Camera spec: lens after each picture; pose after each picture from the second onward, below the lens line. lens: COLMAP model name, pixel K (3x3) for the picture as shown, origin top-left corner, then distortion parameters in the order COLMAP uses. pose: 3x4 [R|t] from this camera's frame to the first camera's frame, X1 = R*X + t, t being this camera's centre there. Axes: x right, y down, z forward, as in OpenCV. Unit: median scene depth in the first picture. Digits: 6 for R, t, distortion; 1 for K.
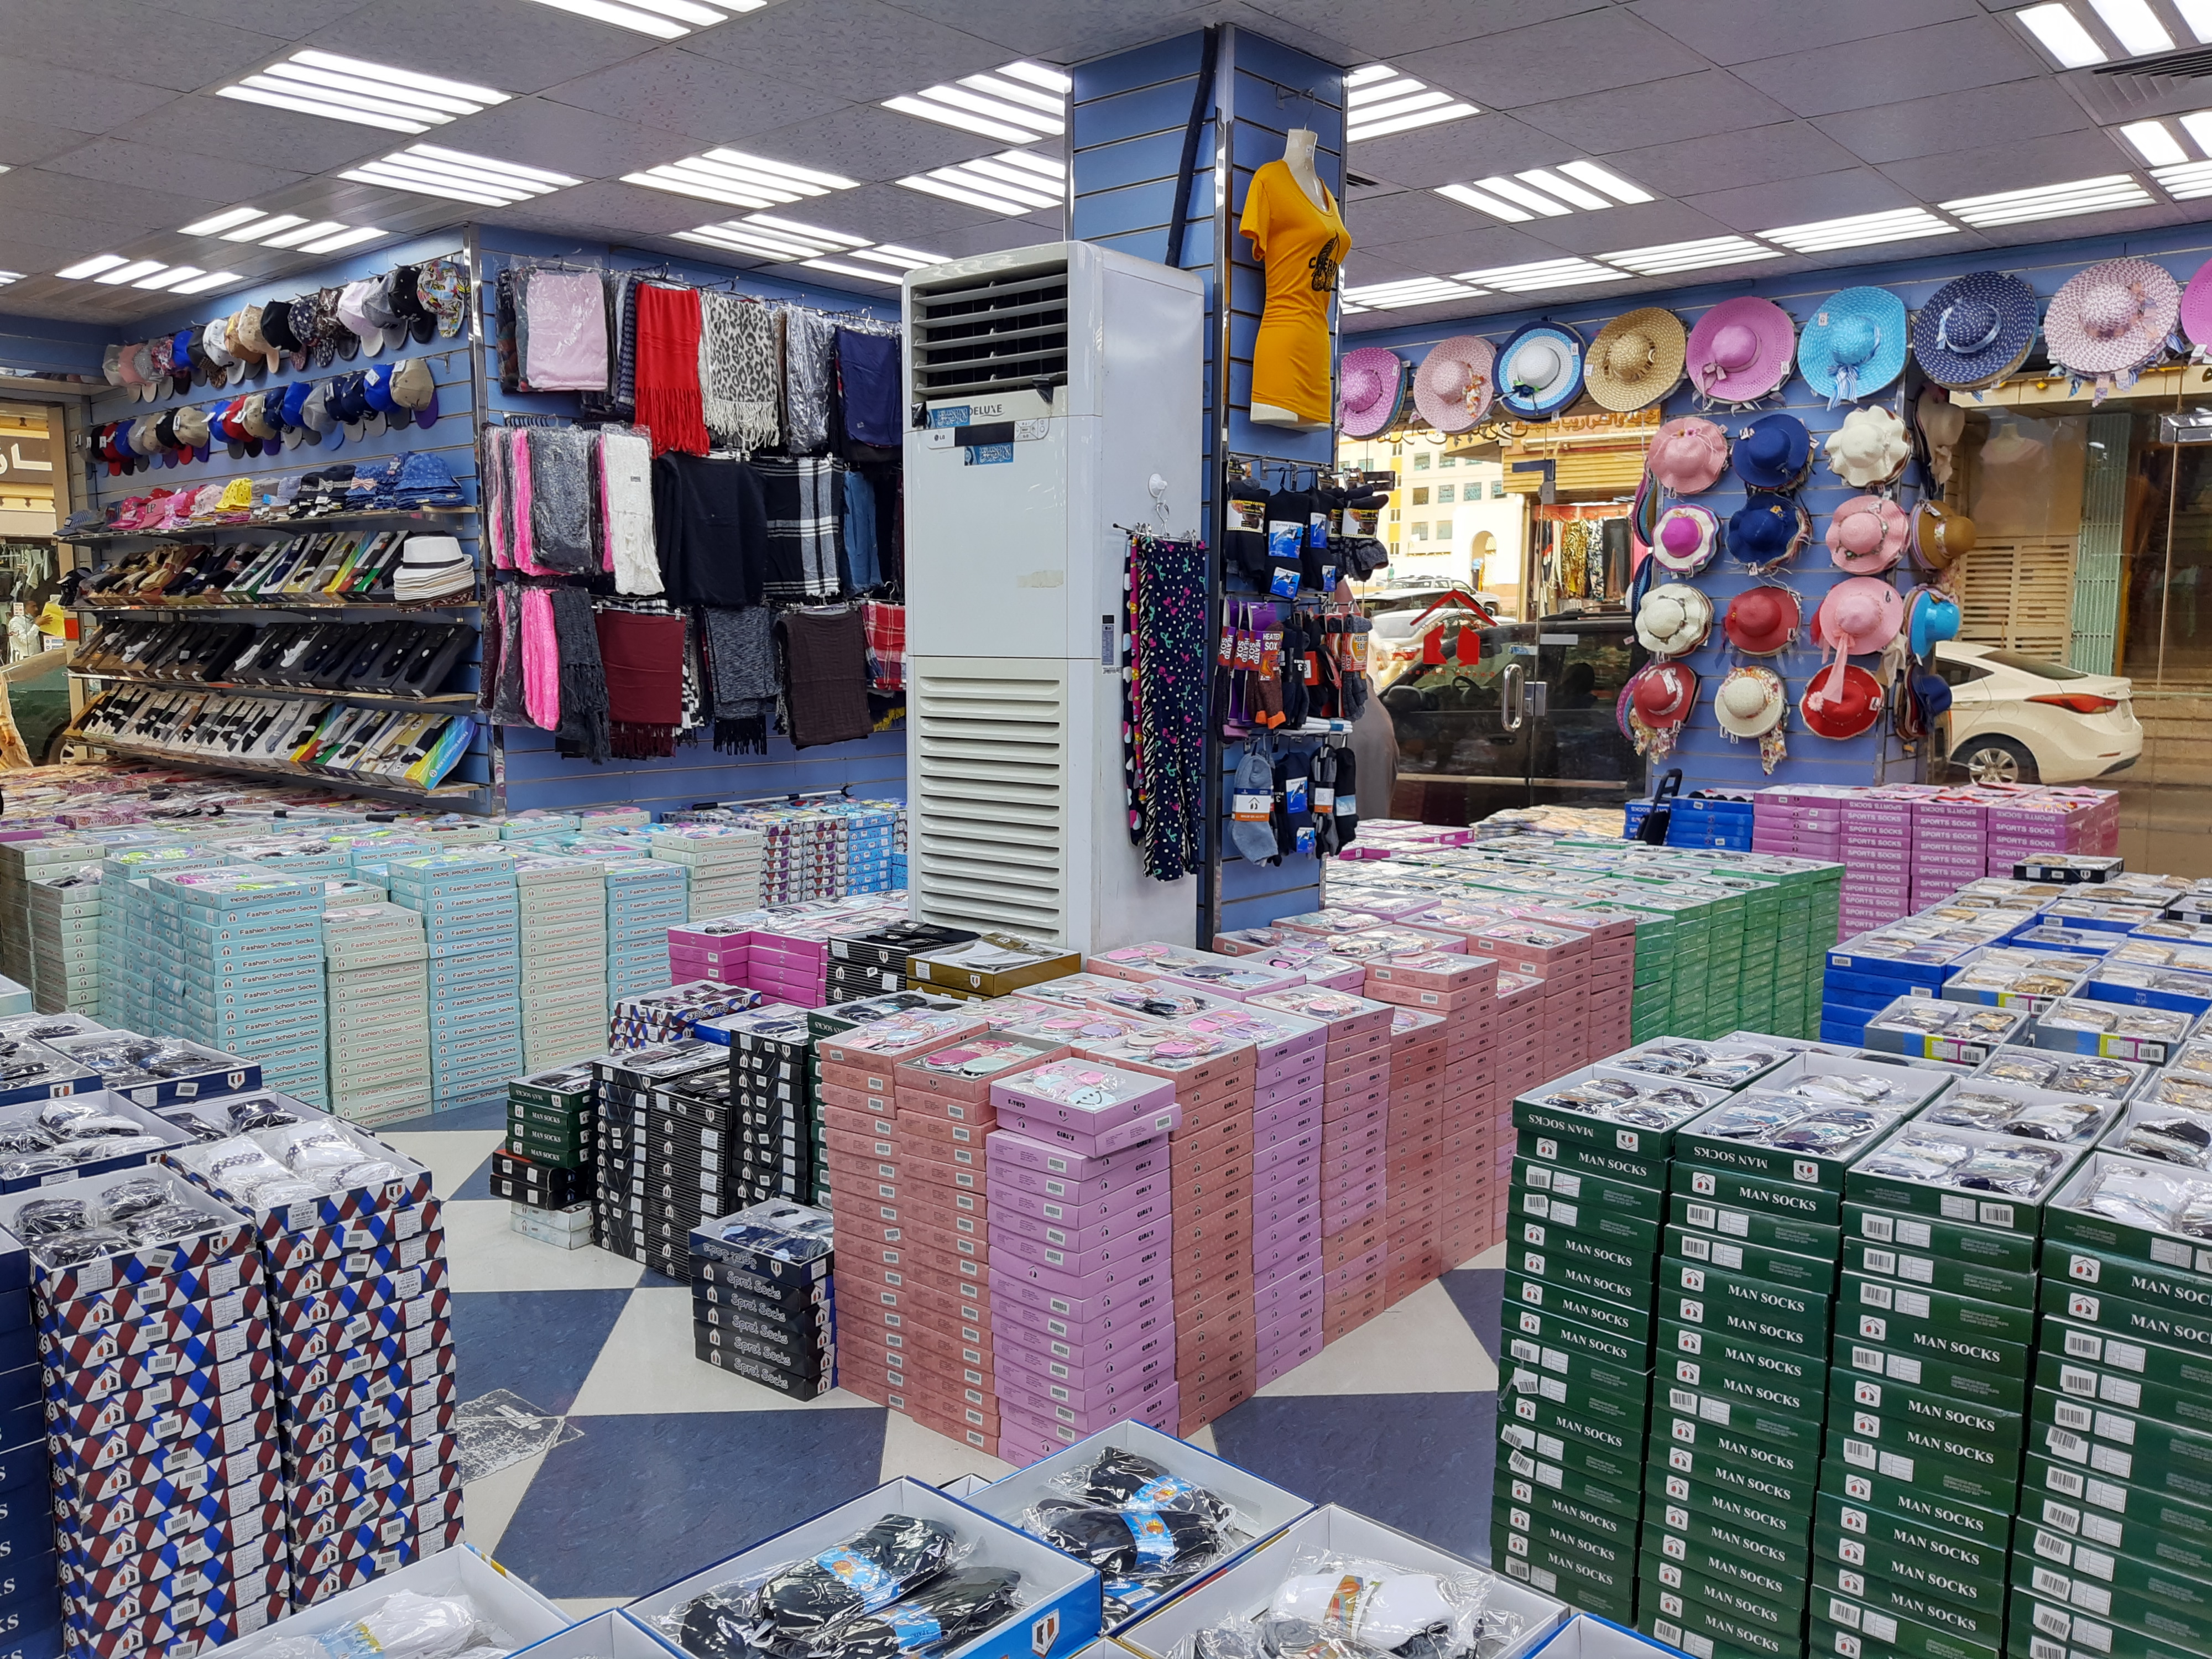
lens RADIAL K [[1703.6, 0, 1098.9], [0, 1703.6, 820.1], [0, 0, 1]] dist [0.015232, -0.005743]
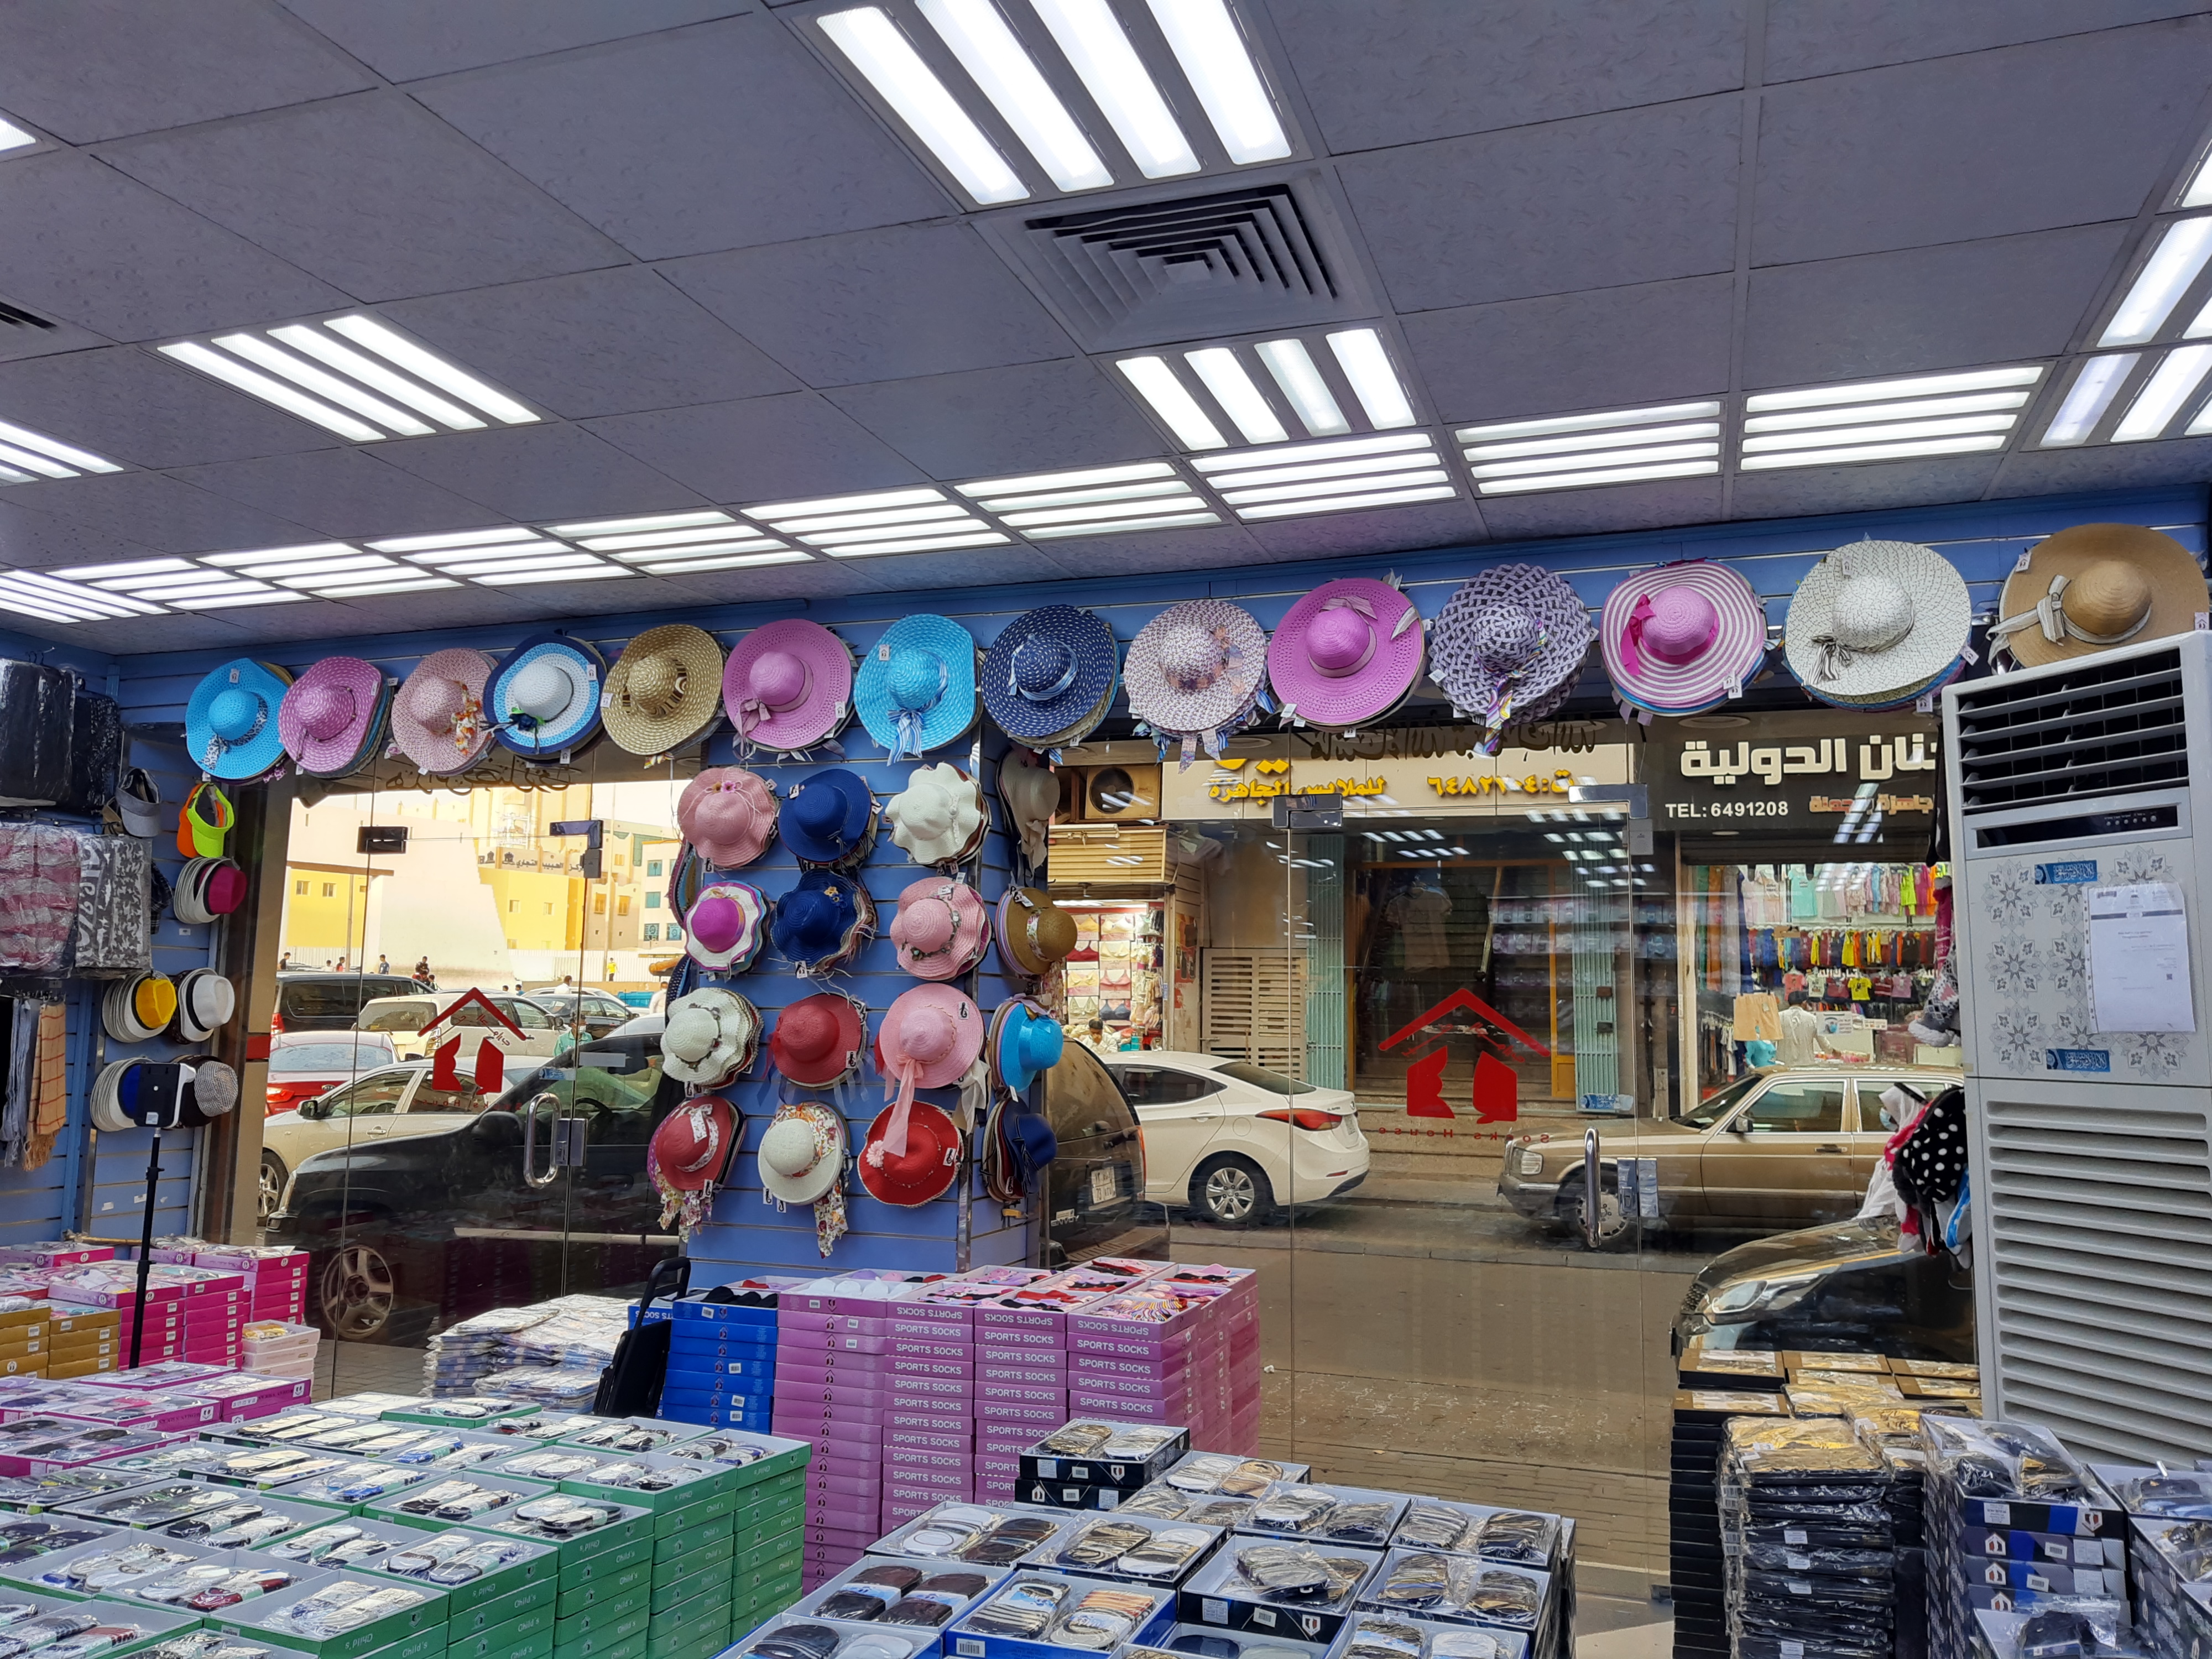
lens RADIAL K [[1627.1, 0, 1106.0], [0, 1627.1, 829.5], [0, 0, 1]] dist [0.064644, -0.002428]
pose [[0.937346, 0.053437, 0.344276, 0.264209], [0.026736, 0.974221, -0.224006, -0.045541], [-0.347371, 0.219176, 0.911754, 0.304342]]
